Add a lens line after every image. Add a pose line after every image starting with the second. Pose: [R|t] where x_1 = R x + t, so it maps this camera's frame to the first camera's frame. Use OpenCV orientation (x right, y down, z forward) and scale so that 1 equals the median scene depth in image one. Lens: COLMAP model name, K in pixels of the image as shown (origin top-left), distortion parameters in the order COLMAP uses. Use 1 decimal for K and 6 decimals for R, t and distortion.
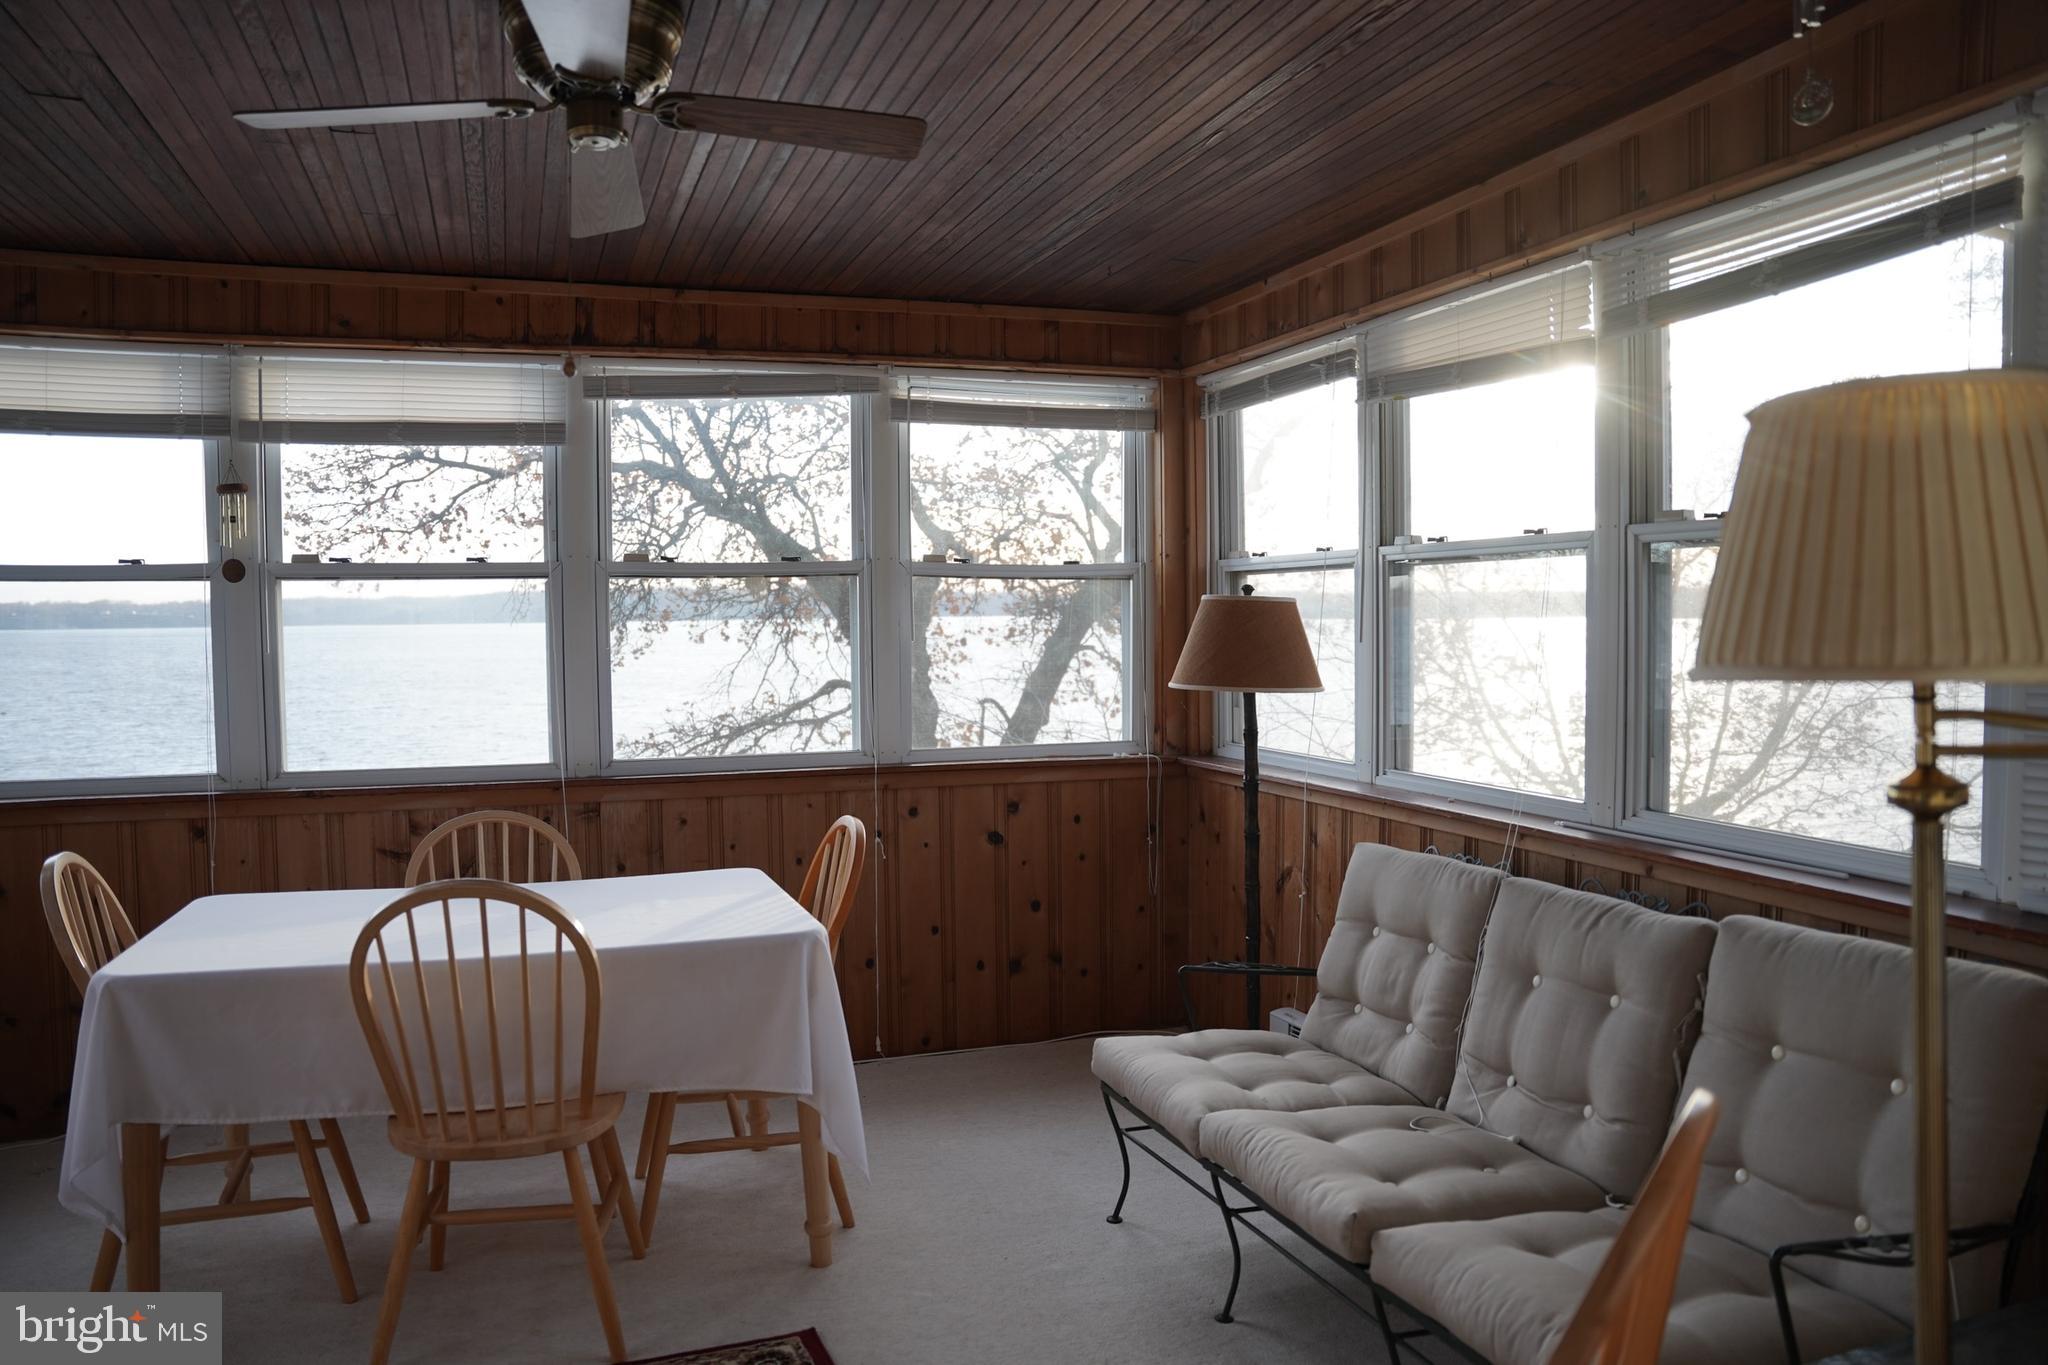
lens RADIAL K [[1409.3, 0, 1031.3], [0, 1409.3, 677.4], [0, 0, 1]] dist [-0.175732, 0.127477]
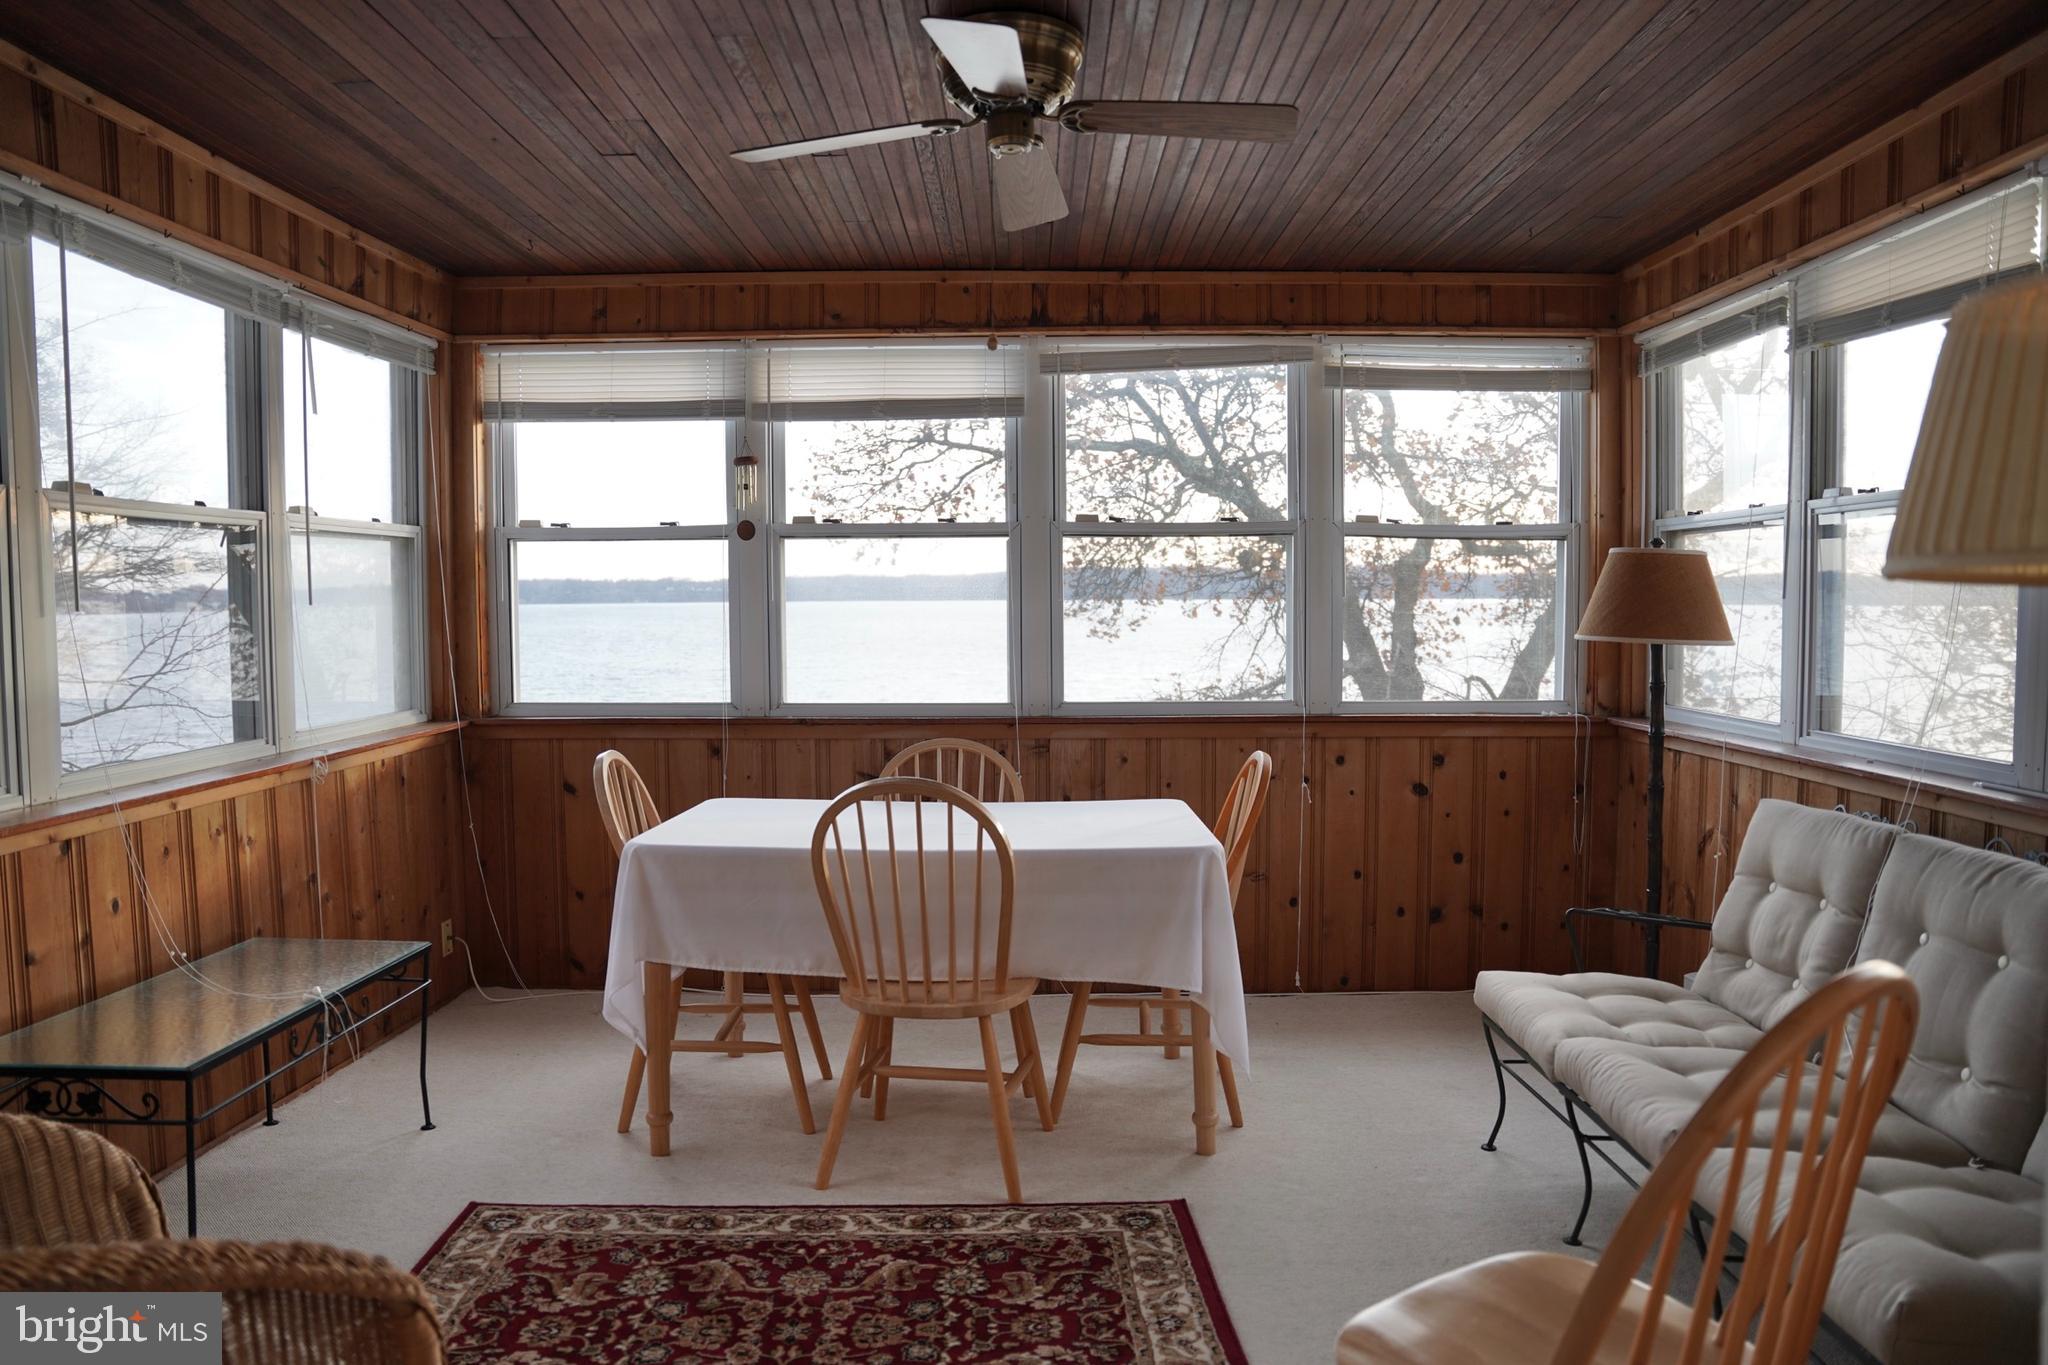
lens RADIAL K [[1409.3, 0, 1031.3], [0, 1409.3, 677.4], [0, 0, 1]] dist [-0.175732, 0.127477]
pose [[0.938012, 0.024569, -0.345731, 0.075083], [-0.019574, 0.999648, 0.017932, 0.025192], [0.346049, -0.010053, 0.938162, -0.072130]]
